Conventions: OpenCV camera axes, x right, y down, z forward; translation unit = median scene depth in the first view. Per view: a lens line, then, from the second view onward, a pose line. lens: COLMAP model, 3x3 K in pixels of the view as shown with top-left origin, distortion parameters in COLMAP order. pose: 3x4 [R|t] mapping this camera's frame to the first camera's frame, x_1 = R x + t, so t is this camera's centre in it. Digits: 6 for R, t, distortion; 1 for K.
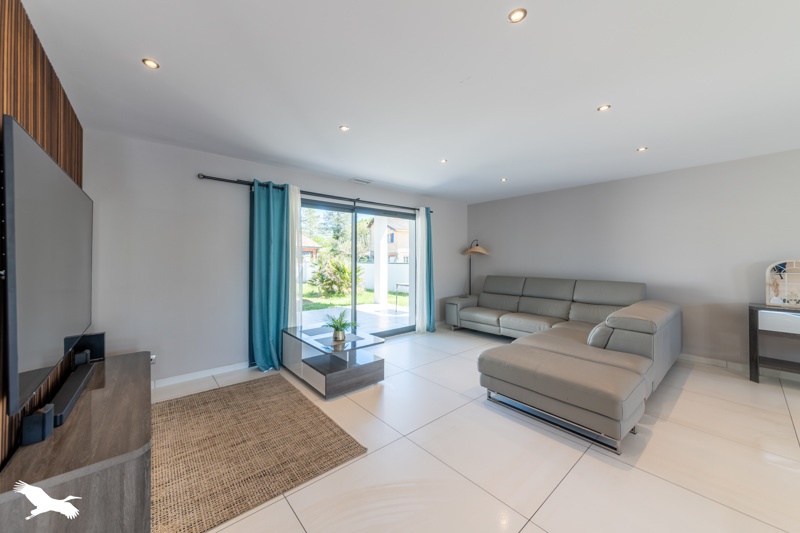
lens RADIAL K [[299.2, 0, 400.0], [0, 299.2, 266.5], [0, 0, 1]] dist [0.002750, -0.000153]
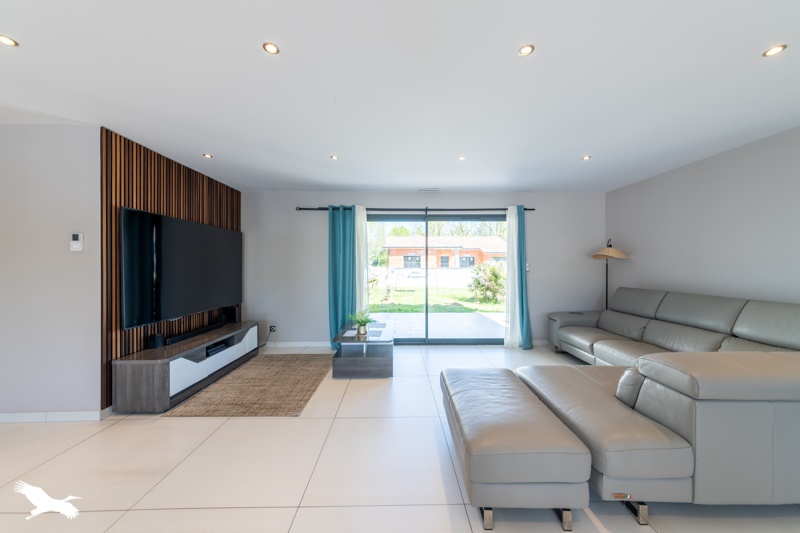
lens RADIAL K [[299.2, 0, 400.0], [0, 299.2, 266.5], [0, 0, 1]] dist [0.002750, -0.000153]
pose [[0.772396, 0.001803, -0.635139, 0.451820], [-0.014893, 0.999772, -0.015273, -0.000675], [0.634967, 0.021256, 0.772247, 0.126236]]
